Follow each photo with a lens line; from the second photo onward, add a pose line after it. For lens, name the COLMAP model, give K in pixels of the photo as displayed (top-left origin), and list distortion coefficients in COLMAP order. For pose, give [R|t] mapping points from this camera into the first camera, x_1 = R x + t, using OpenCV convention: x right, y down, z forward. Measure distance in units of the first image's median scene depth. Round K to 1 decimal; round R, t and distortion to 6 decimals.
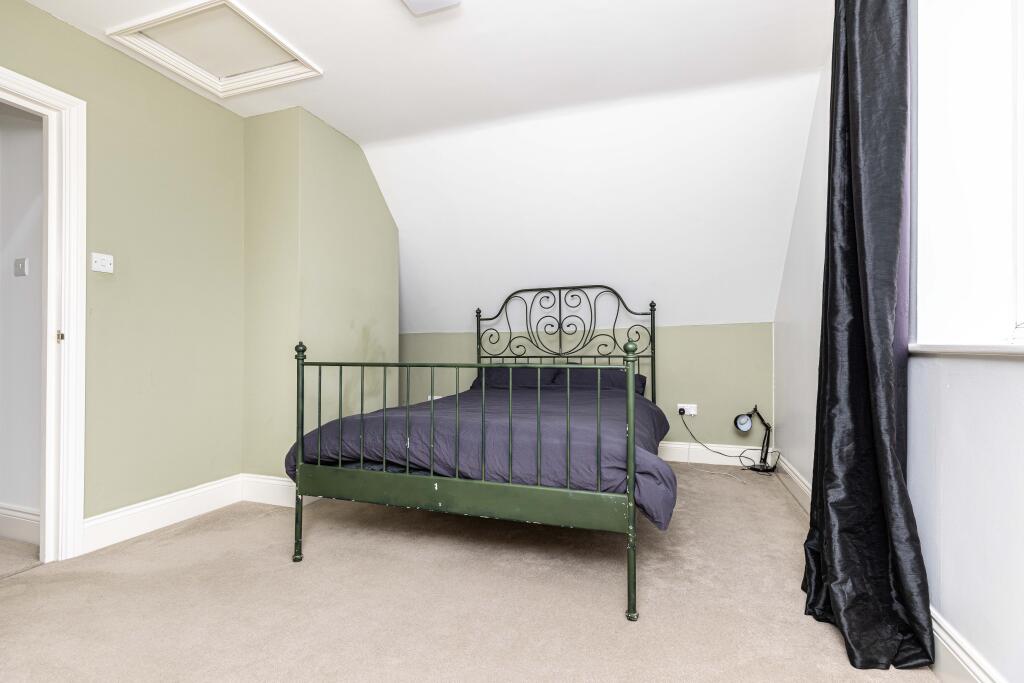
lens RADIAL K [[466.5, 0, 513.4], [0, 466.5, 343.4], [0, 0, 1]] dist [-0.003785, -0.000341]
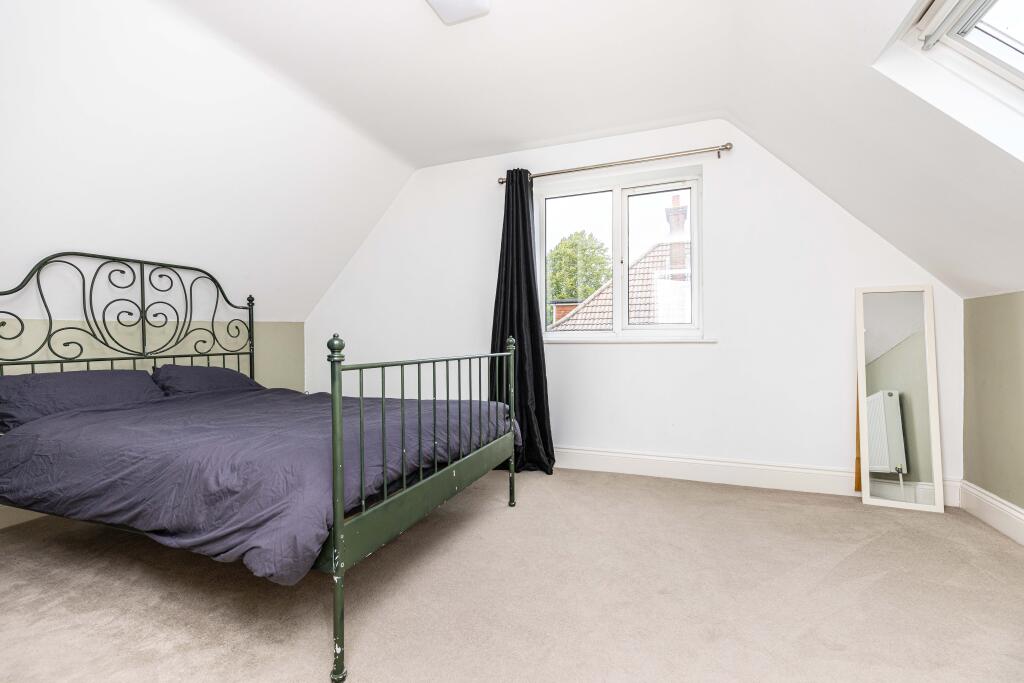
lens RADIAL K [[466.5, 0, 510.3], [0, 466.5, 341.3], [0, 0, 1]] dist [-0.003785, -0.000341]
pose [[0.024619, -0.001069, 0.999696, -0.605694], [0.001125, 0.999999, 0.001042, 0.003438], [-0.999696, 0.001099, 0.024621, 0.421081]]
